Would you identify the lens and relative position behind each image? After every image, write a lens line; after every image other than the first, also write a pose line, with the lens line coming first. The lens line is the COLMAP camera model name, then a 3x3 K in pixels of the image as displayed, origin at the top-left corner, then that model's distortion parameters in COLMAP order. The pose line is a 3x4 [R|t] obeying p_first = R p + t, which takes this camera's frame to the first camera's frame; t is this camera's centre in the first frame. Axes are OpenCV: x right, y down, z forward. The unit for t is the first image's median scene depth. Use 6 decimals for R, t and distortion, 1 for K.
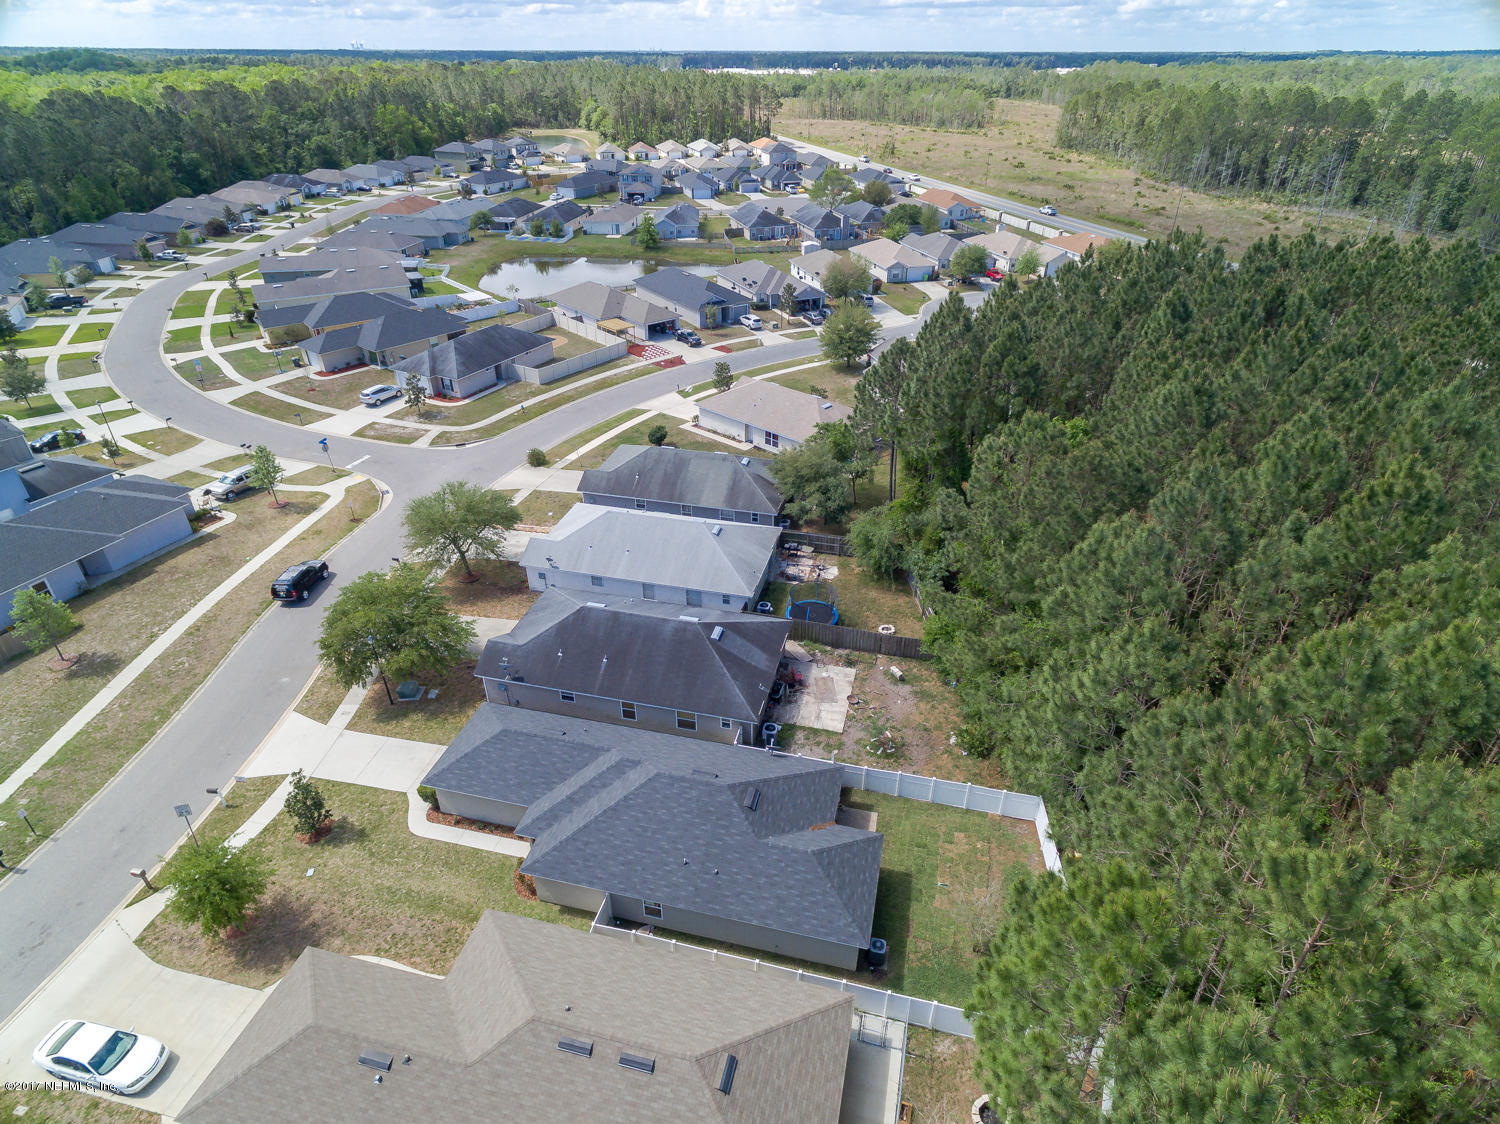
lens RADIAL K [[842.5, 0, 750.0], [0, 842.5, 562.0], [0, 0, 1]] dist [0.004176, 0.003630]
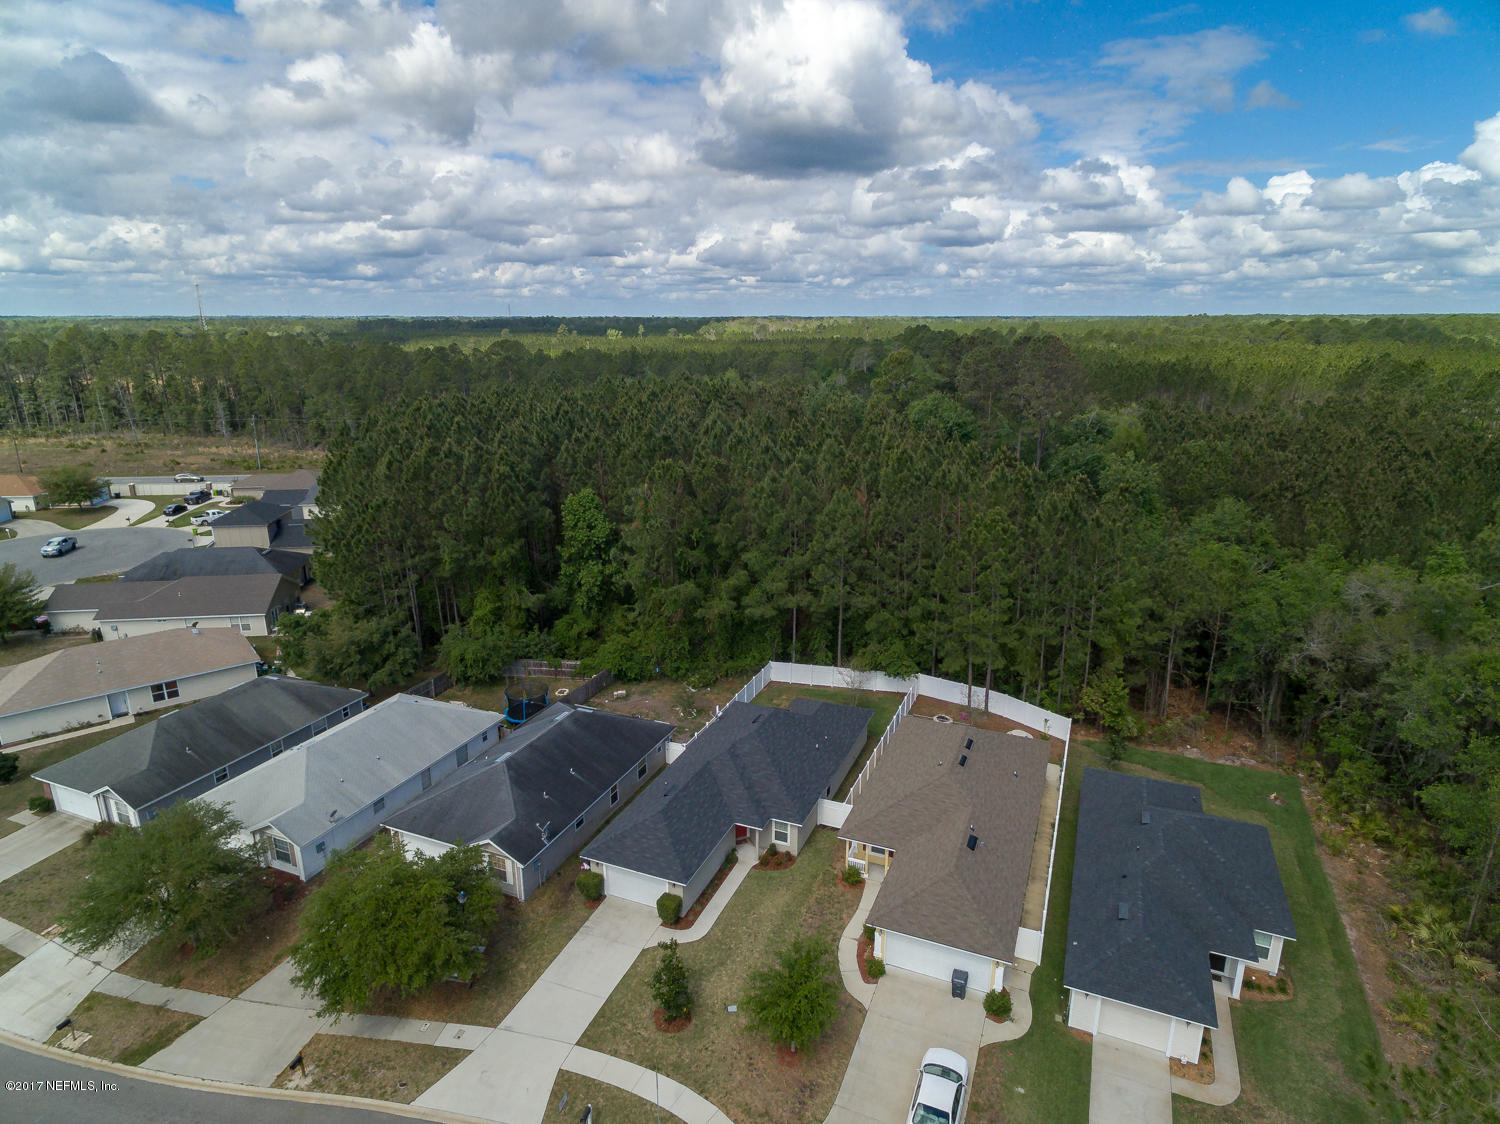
lens RADIAL K [[860.3, 0, 750.0], [0, 860.3, 562.0], [0, 0, 1]] dist [0.007429, 0.000862]
pose [[0.150682, -0.274131, 0.949814, -0.644429], [0.511972, 0.843542, 0.162238, -0.097792], [-0.845683, 0.461832, 0.267454, 0.249081]]
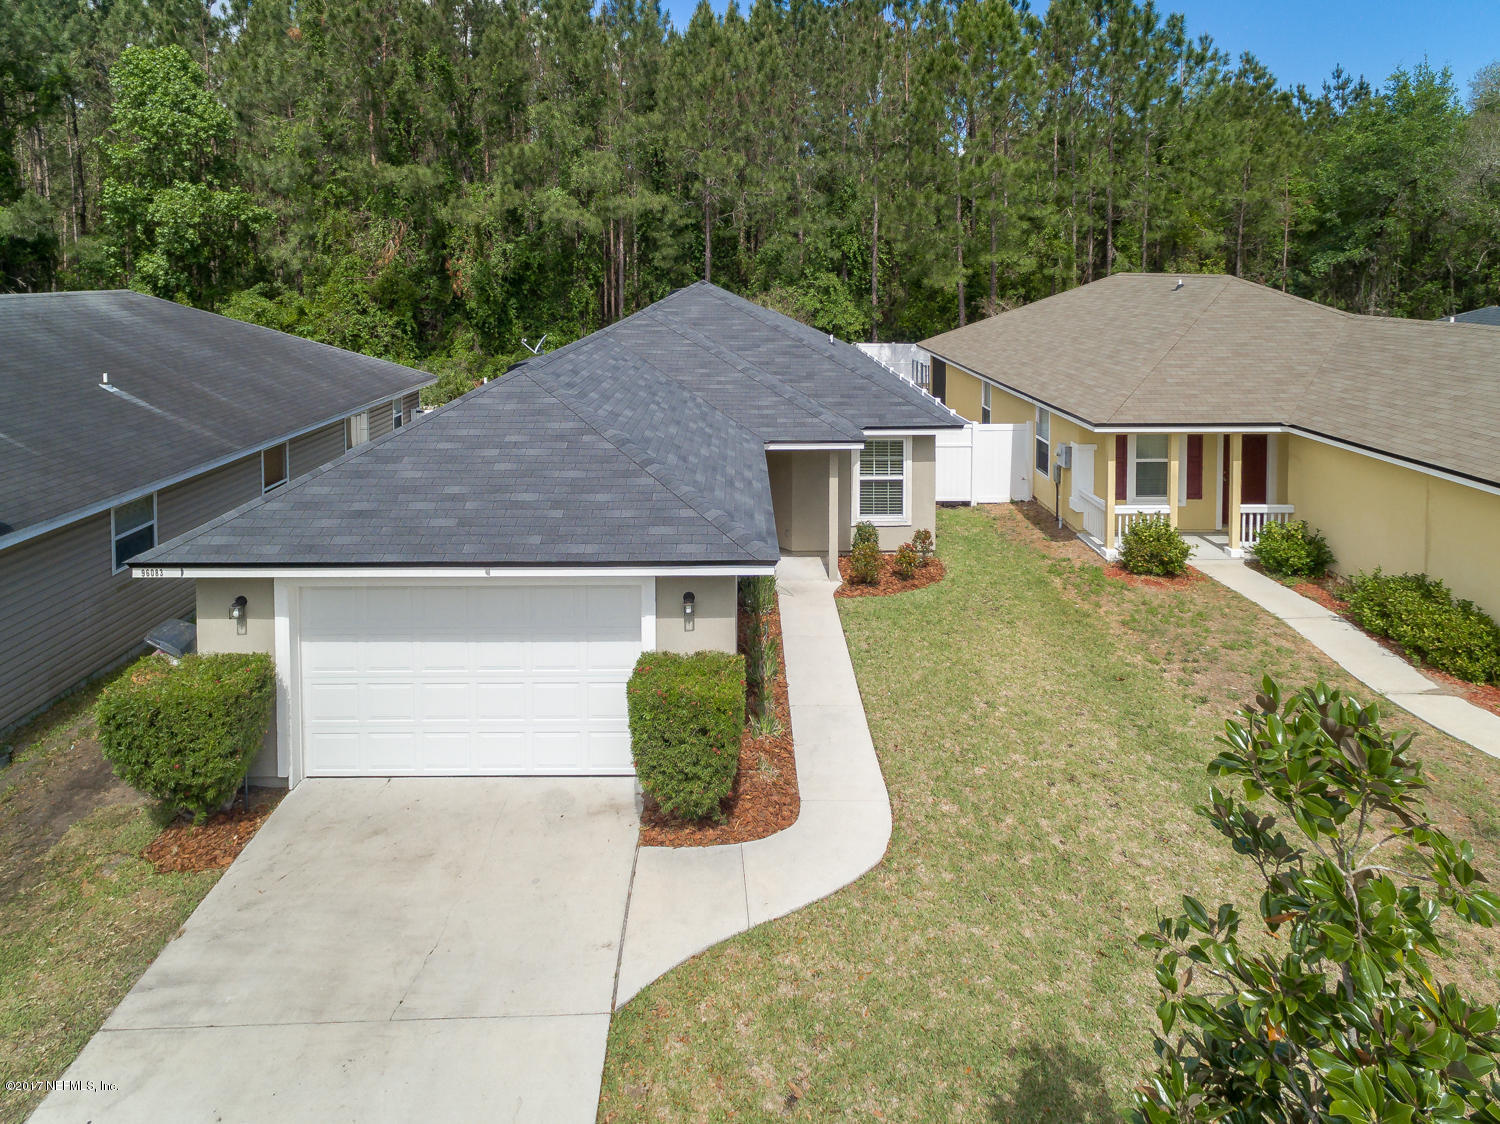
lens RADIAL K [[890.0, 0, 732.2], [0, 890.0, 304.5], [0, 0, 1]] dist [0.001588, 0.003471]
pose [[-0.236274, -0.041119, 0.970816, -0.300848], [0.507439, 0.846823, 0.159366, 0.090270], [-0.828662, 0.530284, -0.179217, 0.523445]]
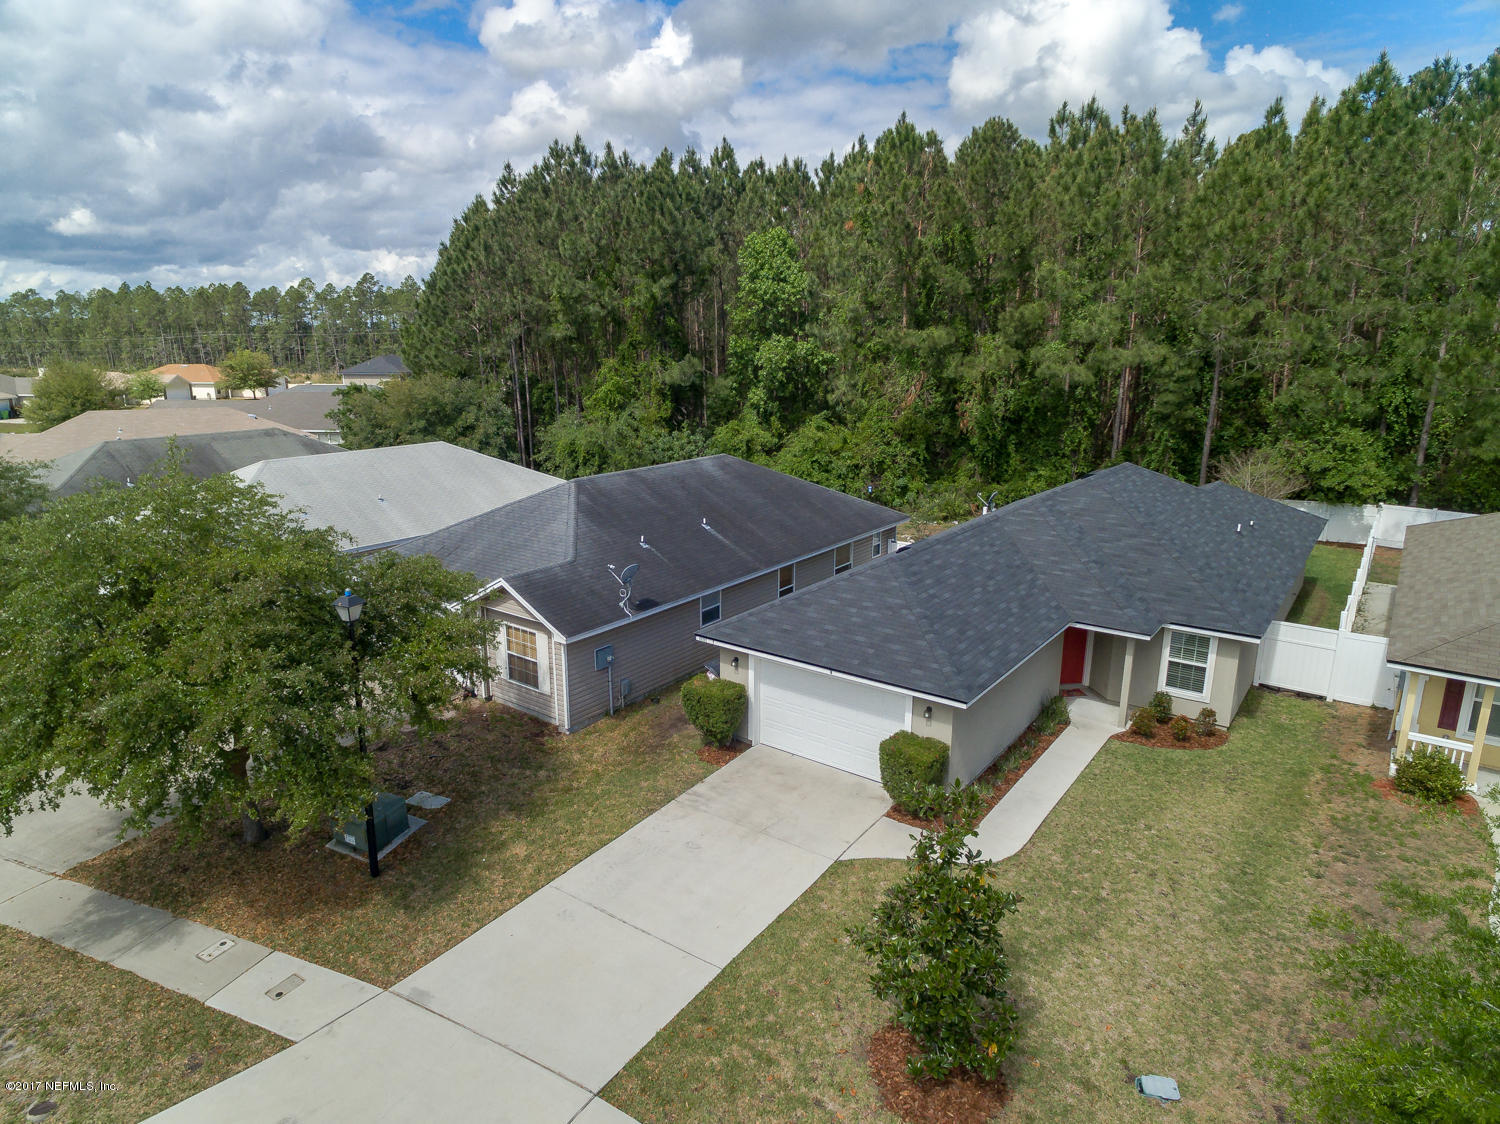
lens RADIAL K [[884.9, 0, 707.3], [0, 884.9, 551.1], [0, 0, 1]] dist [0.005003, 0.004390]
pose [[0.411552, -0.217071, 0.885158, -0.390055], [0.478175, 0.878237, -0.006953, 0.080328], [-0.775870, 0.426122, 0.465238, 0.455521]]
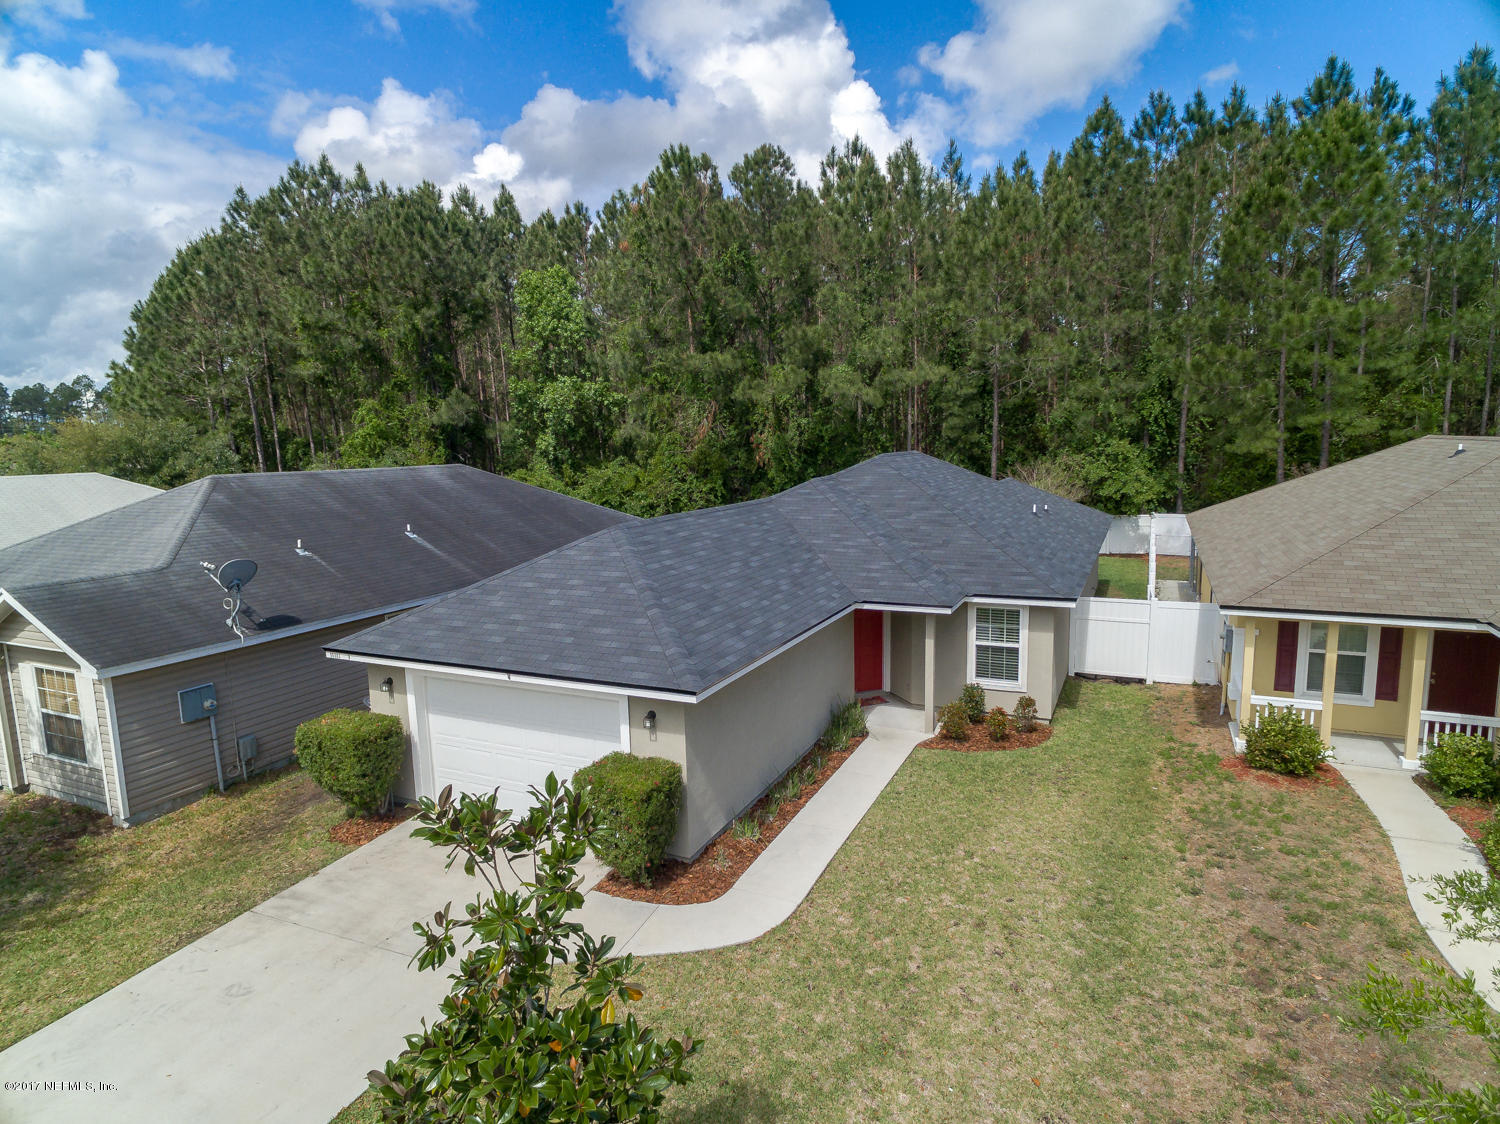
lens RADIAL K [[842.5, 0, 750.0], [0, 842.5, 562.0], [0, 0, 1]] dist [0.004176, 0.003630]
pose [[0.191675, -0.145903, 0.970553, -0.313836], [0.528886, 0.848379, 0.023086, 0.121145], [-0.826765, 0.508887, 0.239779, 0.471340]]
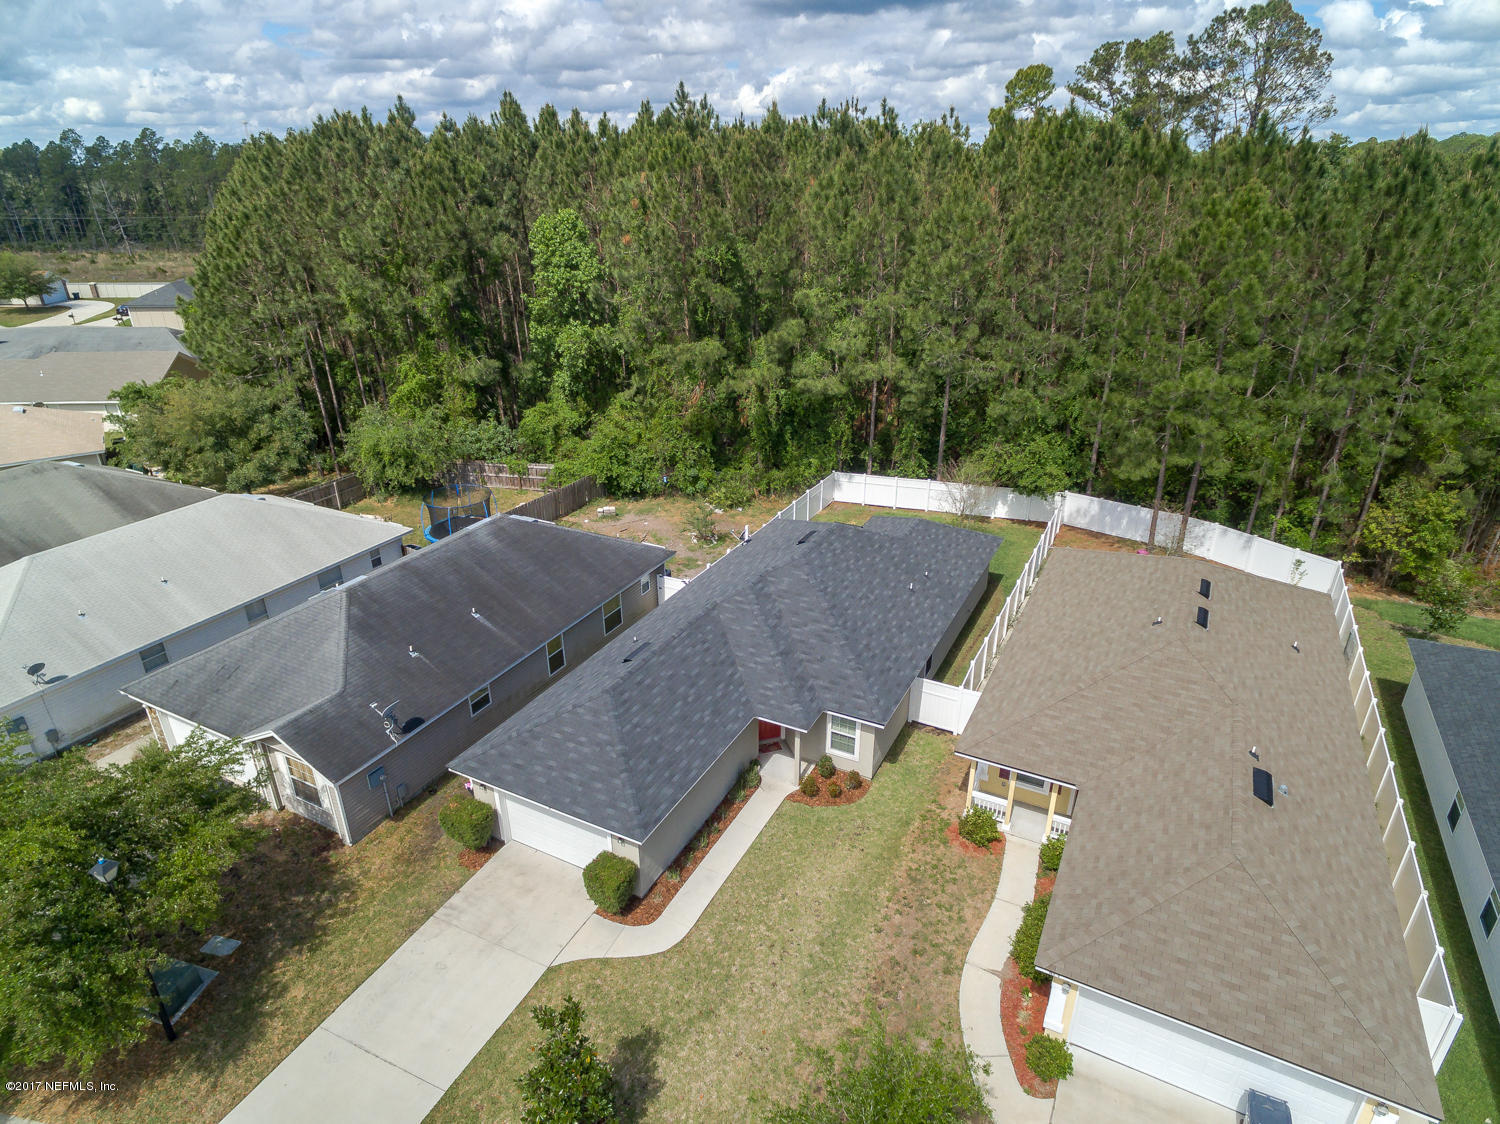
lens RADIAL K [[860.3, 0, 750.0], [0, 860.3, 562.0], [0, 0, 1]] dist [0.007429, 0.000862]
pose [[0.228692, -0.404896, 0.885302, -0.385459], [0.506793, 0.825971, 0.246845, 0.020776], [-0.831181, 0.392213, 0.394091, 0.356527]]
